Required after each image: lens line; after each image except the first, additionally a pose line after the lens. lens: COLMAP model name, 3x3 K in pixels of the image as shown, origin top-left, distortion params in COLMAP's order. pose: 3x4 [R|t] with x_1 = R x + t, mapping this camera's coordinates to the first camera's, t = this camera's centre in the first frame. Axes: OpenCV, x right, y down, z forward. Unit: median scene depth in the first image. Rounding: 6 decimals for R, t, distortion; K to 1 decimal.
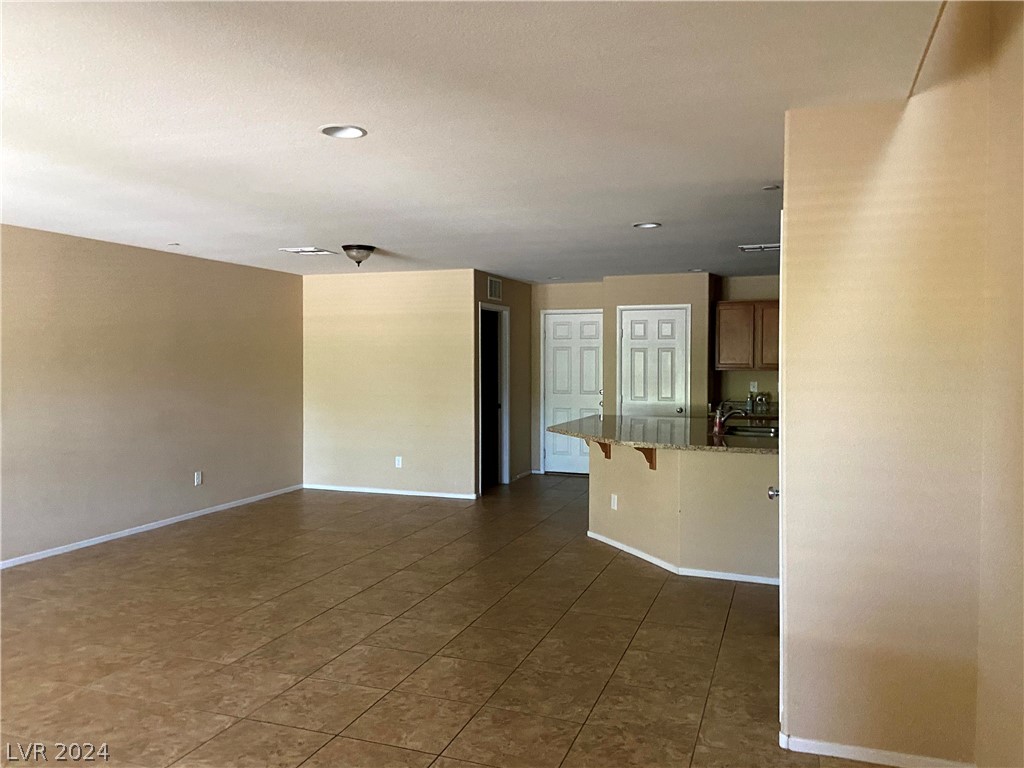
lens RADIAL K [[786.2, 0, 513.7], [0, 786.2, 378.1], [0, 0, 1]] dist [0.090204, -0.065404]
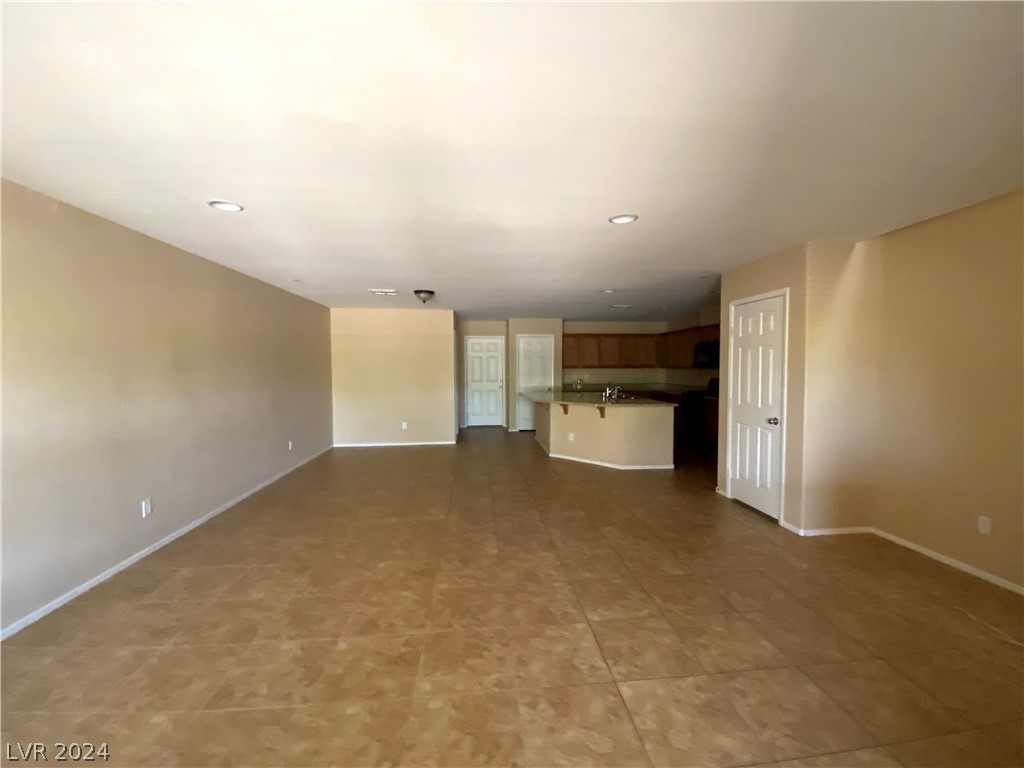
lens RADIAL K [[411.6, 0, 517.3], [0, 411.6, 382.5], [0, 0, 1]] dist [0.024336, -0.000197]
pose [[0.893862, -0.022759, 0.447764, -0.409168], [0.015752, 0.999688, 0.019366, 0.005216], [-0.448065, -0.010258, 0.893942, 0.162290]]
